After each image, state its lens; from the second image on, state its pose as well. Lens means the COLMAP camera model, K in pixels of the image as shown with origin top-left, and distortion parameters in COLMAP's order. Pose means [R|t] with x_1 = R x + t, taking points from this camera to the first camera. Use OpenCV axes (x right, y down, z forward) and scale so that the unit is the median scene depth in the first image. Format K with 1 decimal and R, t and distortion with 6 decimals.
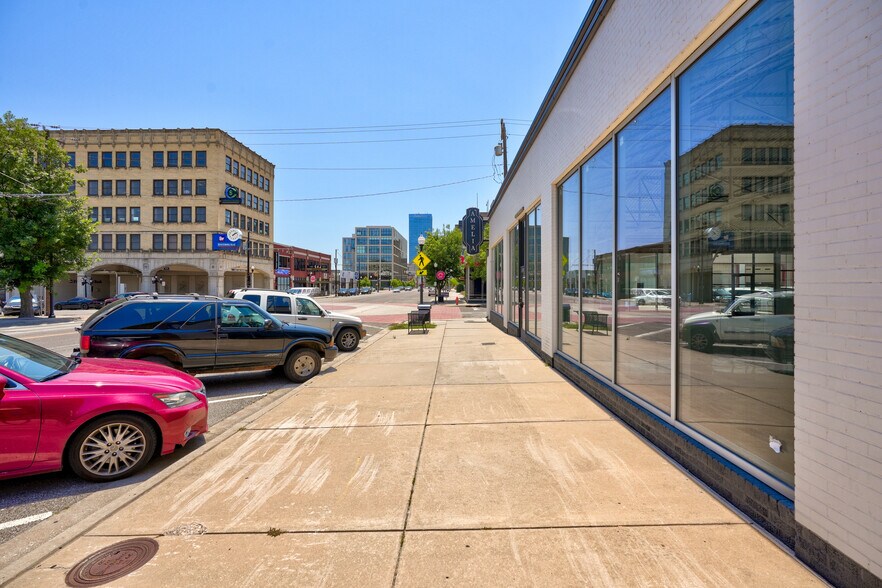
lens RADIAL K [[384.5, 0, 441.1], [0, 384.5, 283.8], [0, 0, 1]] dist [-0.005277, 0.000373]
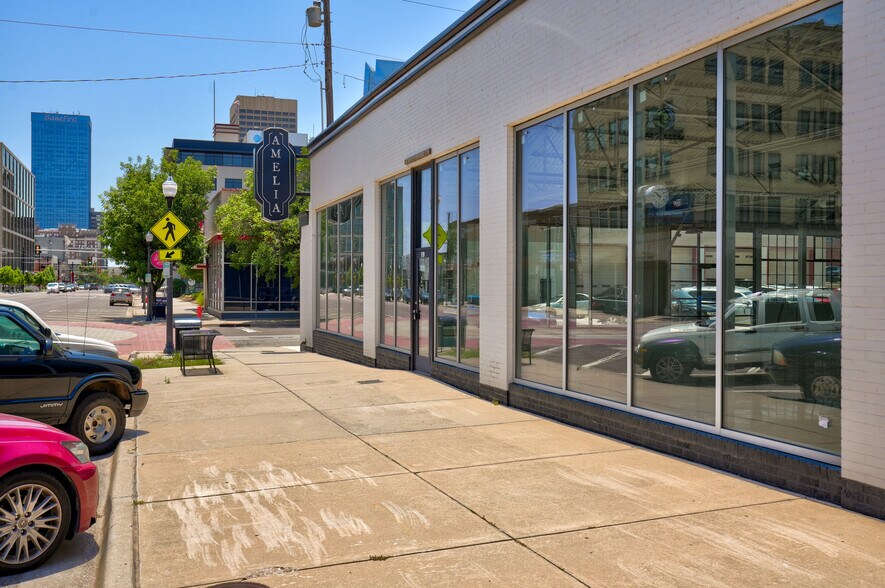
lens RADIAL K [[790.1, 0, 440.7], [0, 790.1, 280.0], [0, 0, 1]] dist [0.004482, -0.008151]
pose [[0.939333, 0.004050, 0.342983, -0.628504], [-0.004517, 0.999990, 0.000564, 0.007430], [-0.342977, -0.002079, 0.939342, -0.506240]]
